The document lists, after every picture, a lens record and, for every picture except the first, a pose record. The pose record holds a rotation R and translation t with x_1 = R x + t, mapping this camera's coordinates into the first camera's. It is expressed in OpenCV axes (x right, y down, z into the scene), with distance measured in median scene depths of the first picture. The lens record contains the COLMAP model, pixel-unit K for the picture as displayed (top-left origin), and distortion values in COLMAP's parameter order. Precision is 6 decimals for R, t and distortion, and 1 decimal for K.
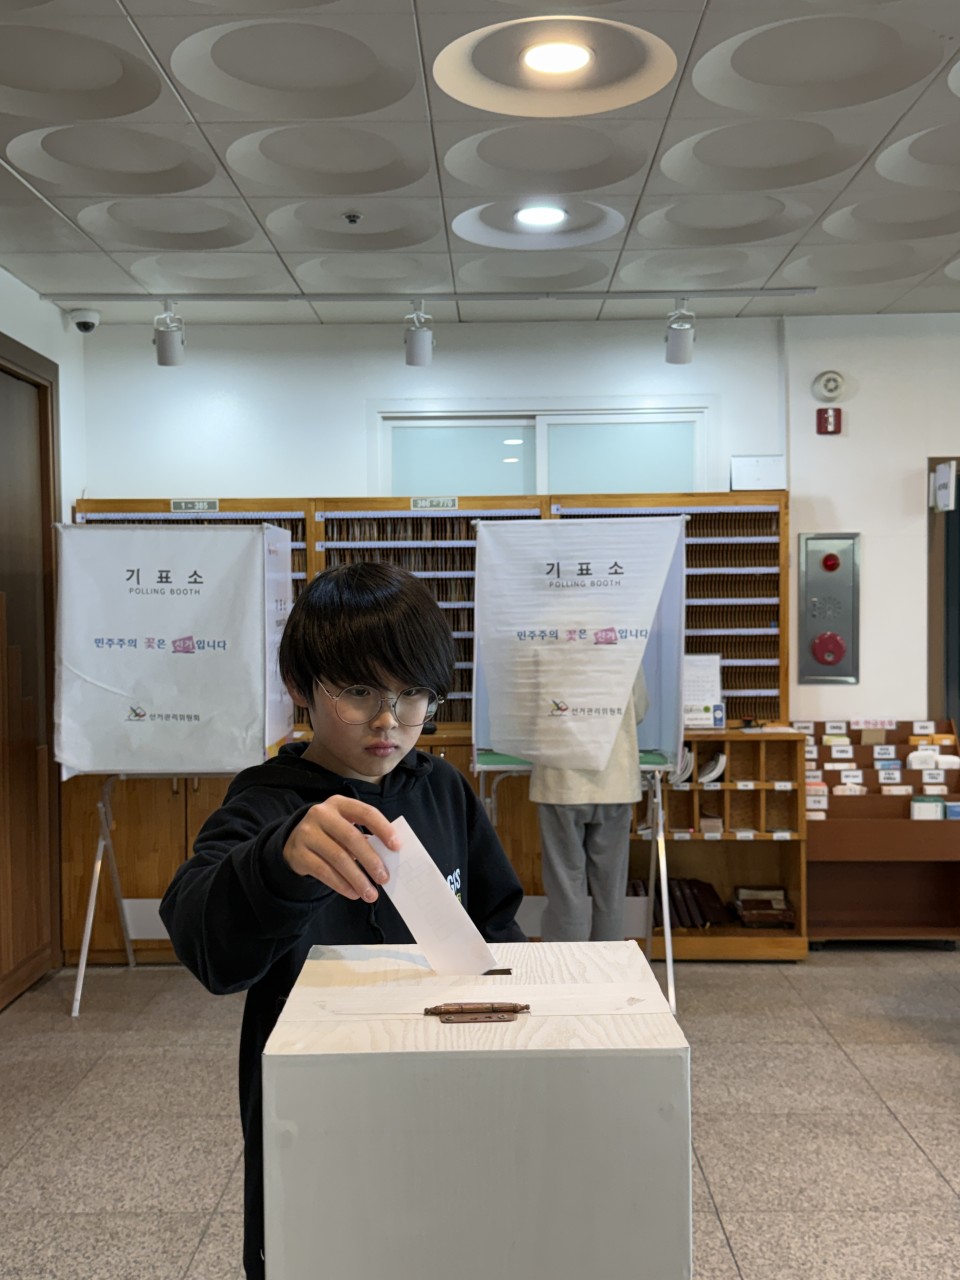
lens RADIAL K [[1356.3, 0, 480.8], [0, 1356.3, 647.9], [0, 0, 1]] dist [0.146235, -0.385461]
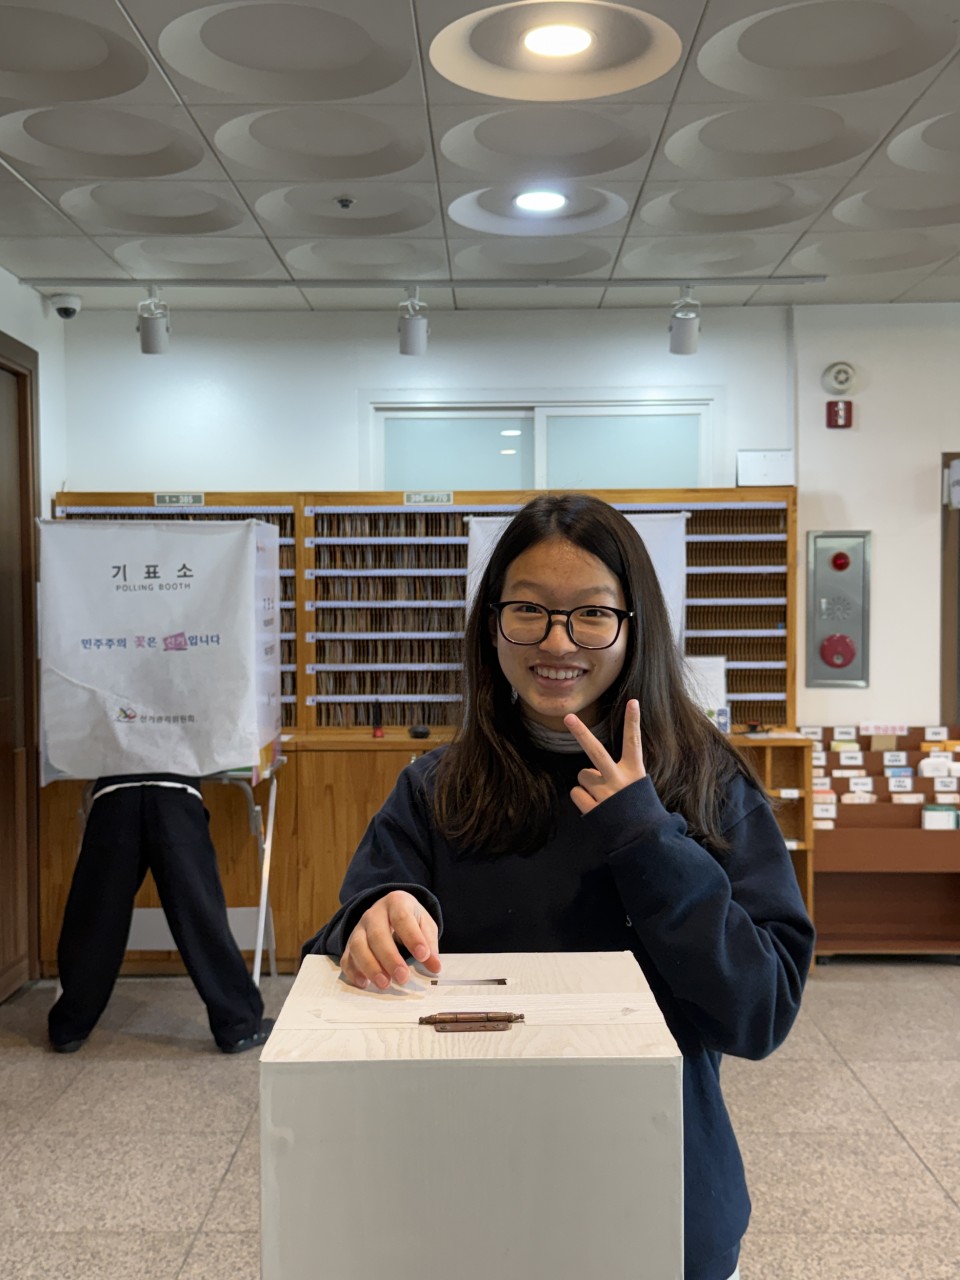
lens RADIAL K [[1443.1, 0, 477.2], [0, 1443.1, 646.8], [0, 0, 1]] dist [0.147258, -0.401618]
pose [[0.999990, 0.004390, 0.001001, -0.000363], [-0.004392, 0.999987, 0.002477, -0.004310], [-0.000990, -0.002482, 0.999996, -0.025355]]
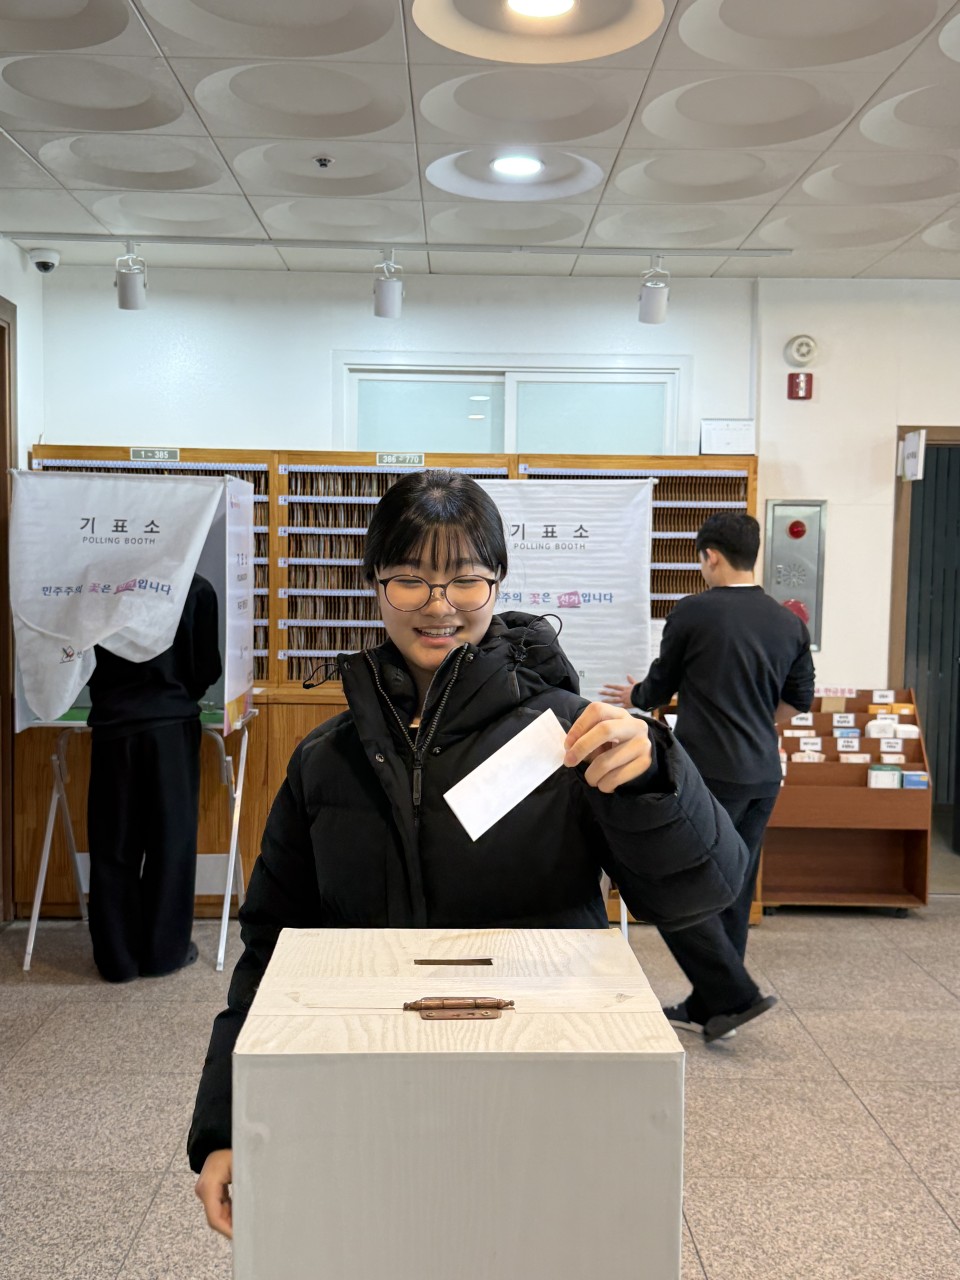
lens RADIAL K [[1331.5, 0, 469.0], [0, 1331.5, 649.5], [0, 0, 1]] dist [0.164303, -0.437456]
pose [[0.999318, 0.022398, 0.029356, -0.010814], [-0.023490, 0.999025, 0.037386, -0.006665], [-0.028490, -0.038050, 0.998870, 0.028530]]
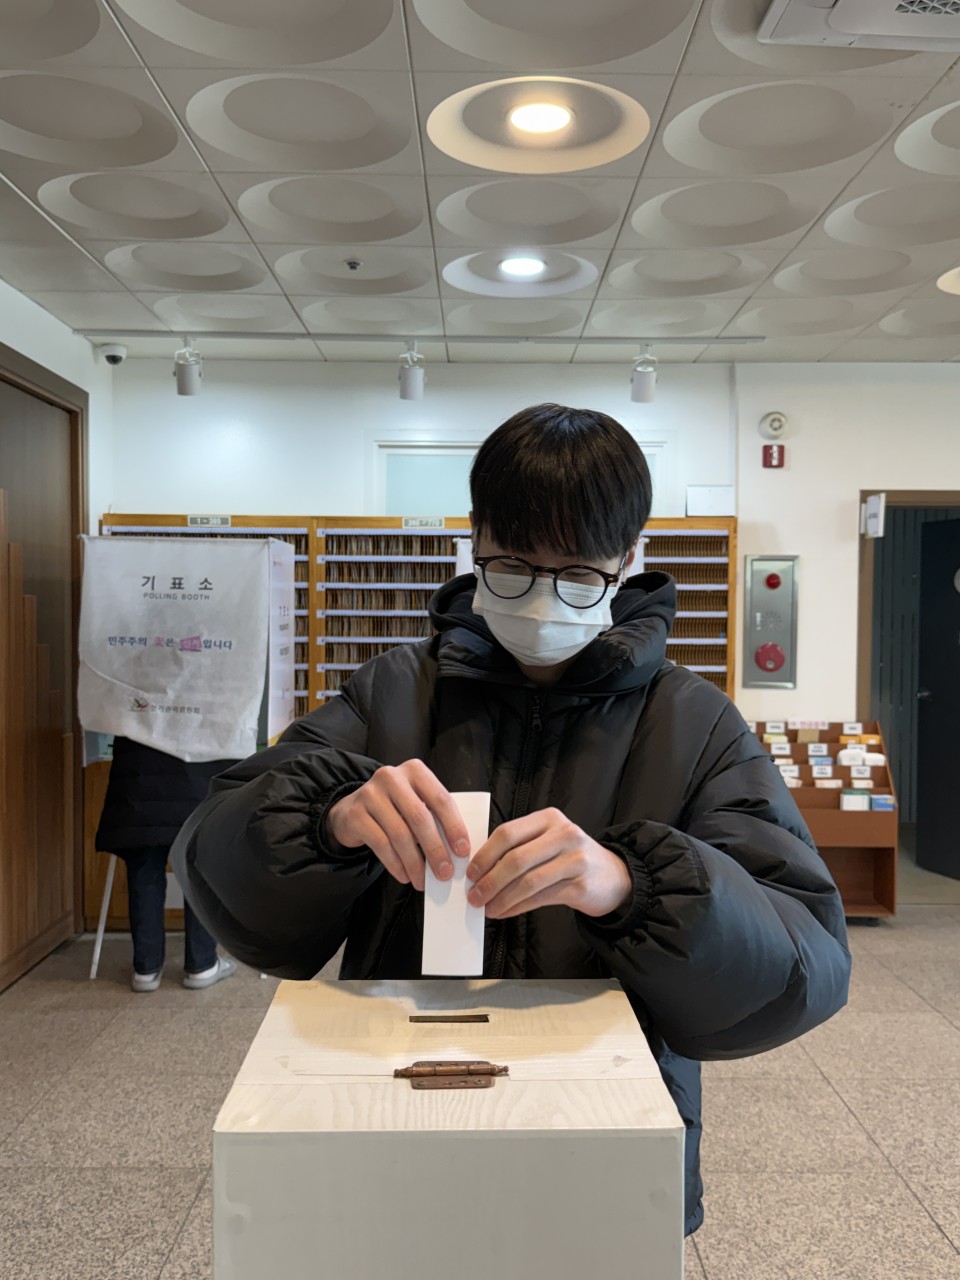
lens RADIAL K [[1104.4, 0, 480.7], [0, 1104.4, 644.3], [0, 0, 1]] dist [0.122443, -0.266466]
pose [[0.999751, 0.015629, 0.015938, 0.000179], [-0.015672, 0.999874, 0.002620, -0.009917], [-0.015895, -0.002869, 0.999870, 0.092355]]
